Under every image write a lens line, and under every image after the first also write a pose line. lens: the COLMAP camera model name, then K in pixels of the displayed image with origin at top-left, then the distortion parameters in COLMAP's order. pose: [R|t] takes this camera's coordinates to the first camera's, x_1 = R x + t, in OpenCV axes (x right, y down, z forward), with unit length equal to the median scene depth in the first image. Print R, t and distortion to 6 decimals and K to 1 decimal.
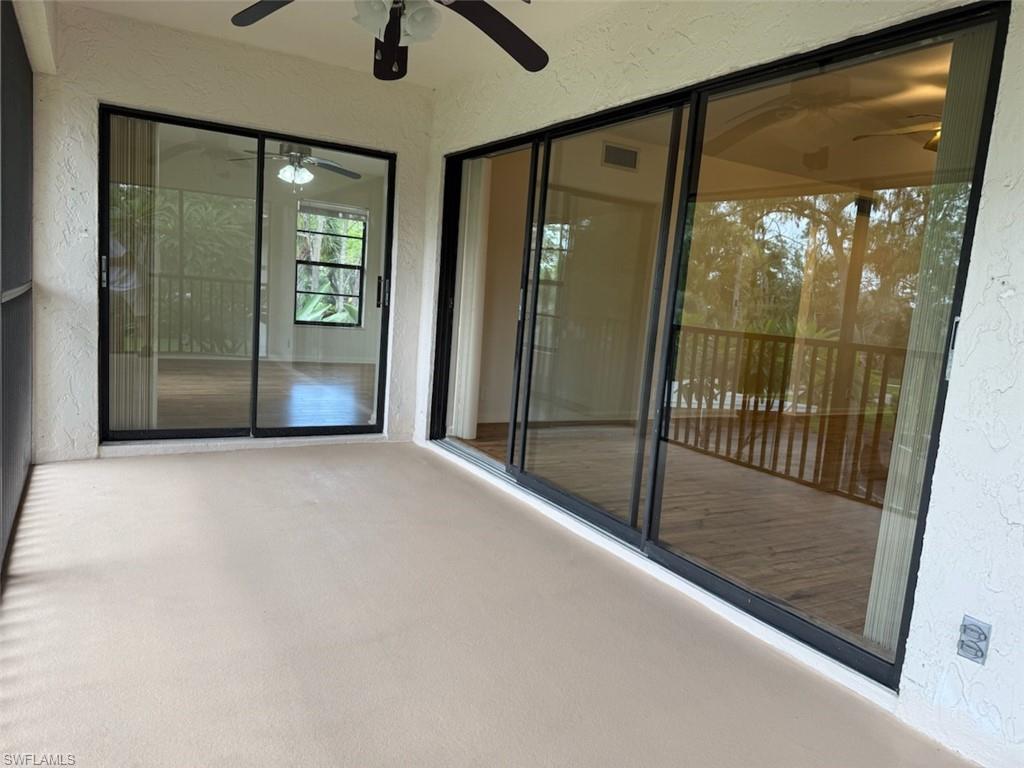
lens RADIAL K [[723.0, 0, 524.6], [0, 723.0, 385.7], [0, 0, 1]] dist [0.047052, -0.040378]
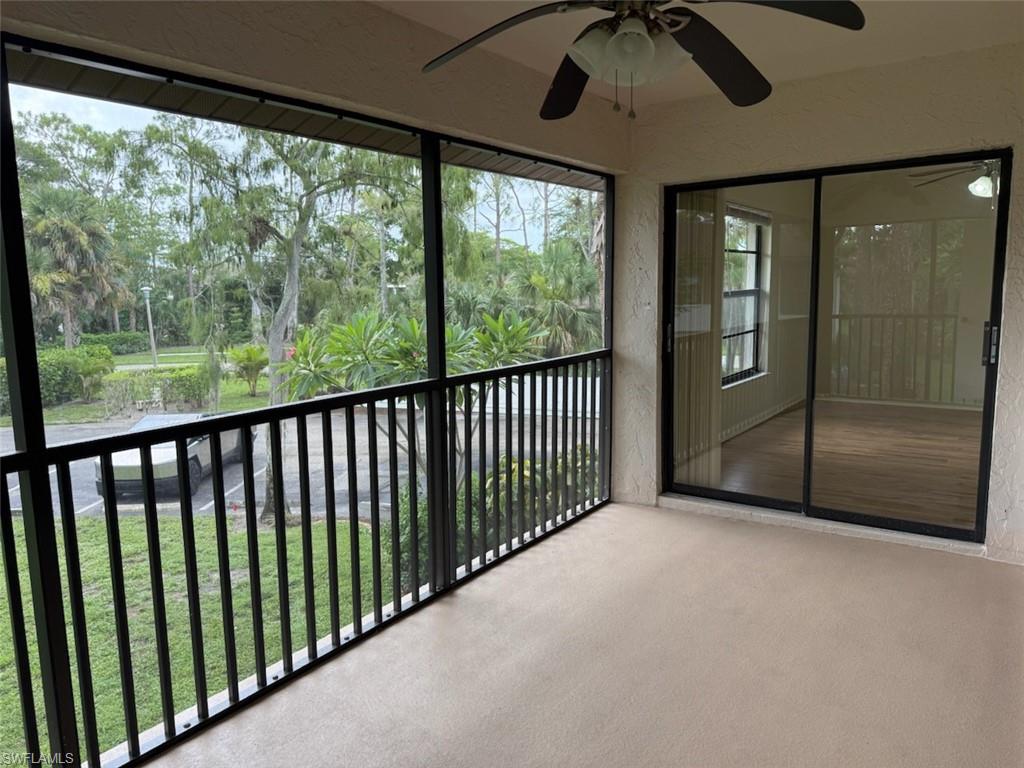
lens RADIAL K [[723.0, 0, 507.2], [0, 723.0, 386.5], [0, 0, 1]] dist [0.047052, -0.040378]
pose [[0.397354, 0.045945, -0.916515, 0.307123], [-0.064537, 0.997672, 0.022033, -0.086993], [0.915393, 0.050394, 0.399394, 0.332689]]
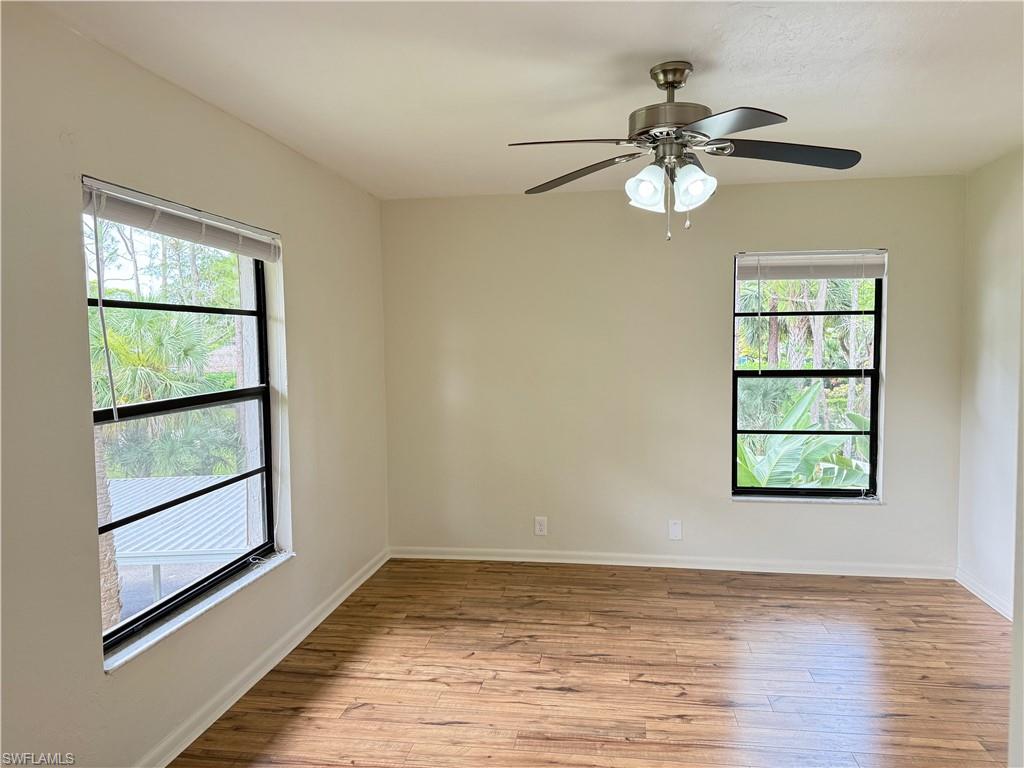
lens RADIAL K [[735.3, 0, 517.1], [0, 735.3, 383.6], [0, 0, 1]] dist [-0.004394, -0.003001]
pose [[0.770835, -0.043707, -0.635534, -0.206512], [-0.009442, 0.996750, -0.080001, -0.236290], [0.636965, 0.067668, 0.767917, 0.995591]]
